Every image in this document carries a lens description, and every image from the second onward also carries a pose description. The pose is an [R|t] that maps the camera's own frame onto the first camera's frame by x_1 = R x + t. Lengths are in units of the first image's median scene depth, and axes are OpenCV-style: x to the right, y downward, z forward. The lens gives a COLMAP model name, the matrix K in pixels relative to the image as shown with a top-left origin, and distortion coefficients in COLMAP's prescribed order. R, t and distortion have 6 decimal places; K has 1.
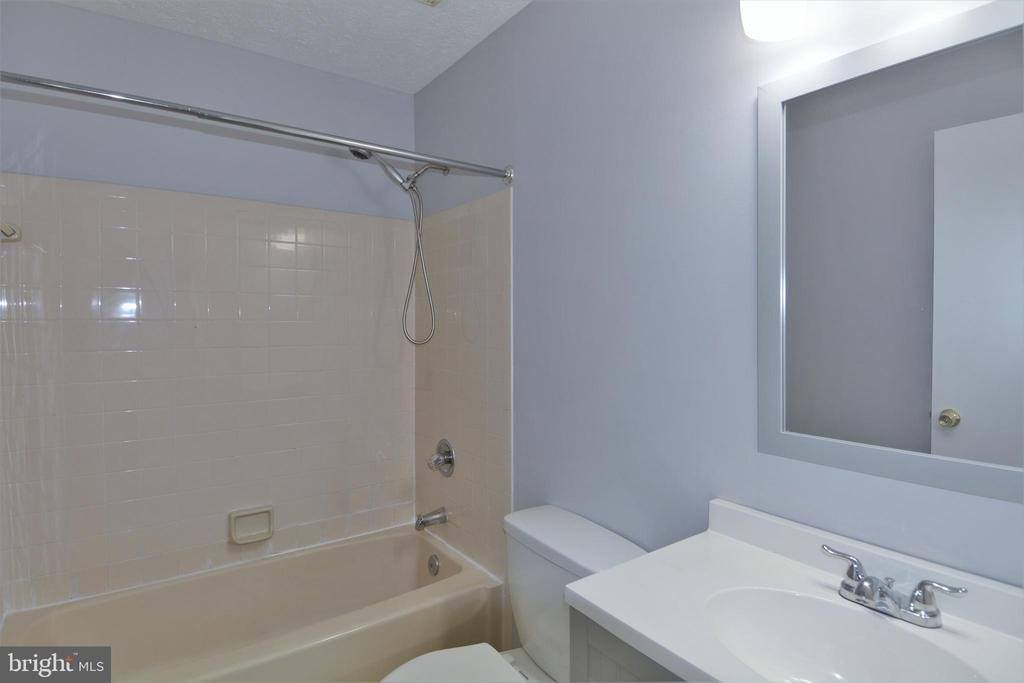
lens RADIAL K [[539.0, 0, 512.6], [0, 539.0, 339.4], [0, 0, 1]] dist [0.037506, -0.041941]
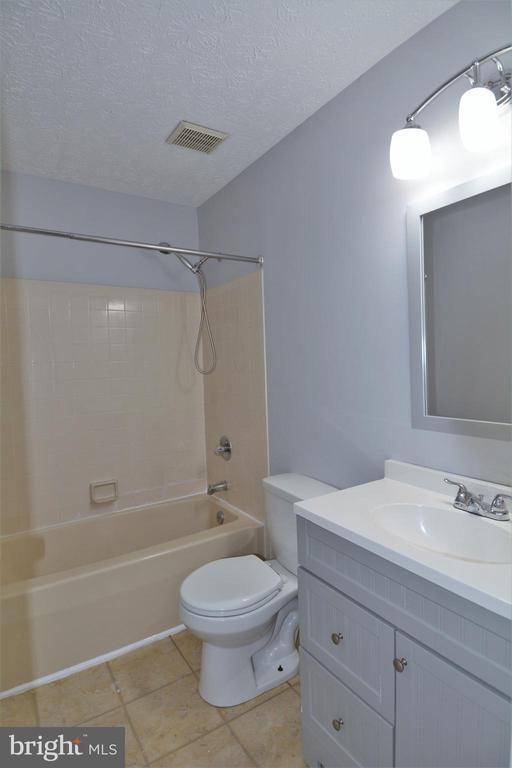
lens RADIAL K [[404.2, 0, 254.8], [0, 404.2, 383.7], [0, 0, 1]] dist [0.037506, -0.041941]
pose [[0.998320, -0.028513, -0.050433, 0.023932], [0.029685, 0.999303, 0.022652, 0.016647], [0.049752, -0.024111, 0.998471, -0.153051]]
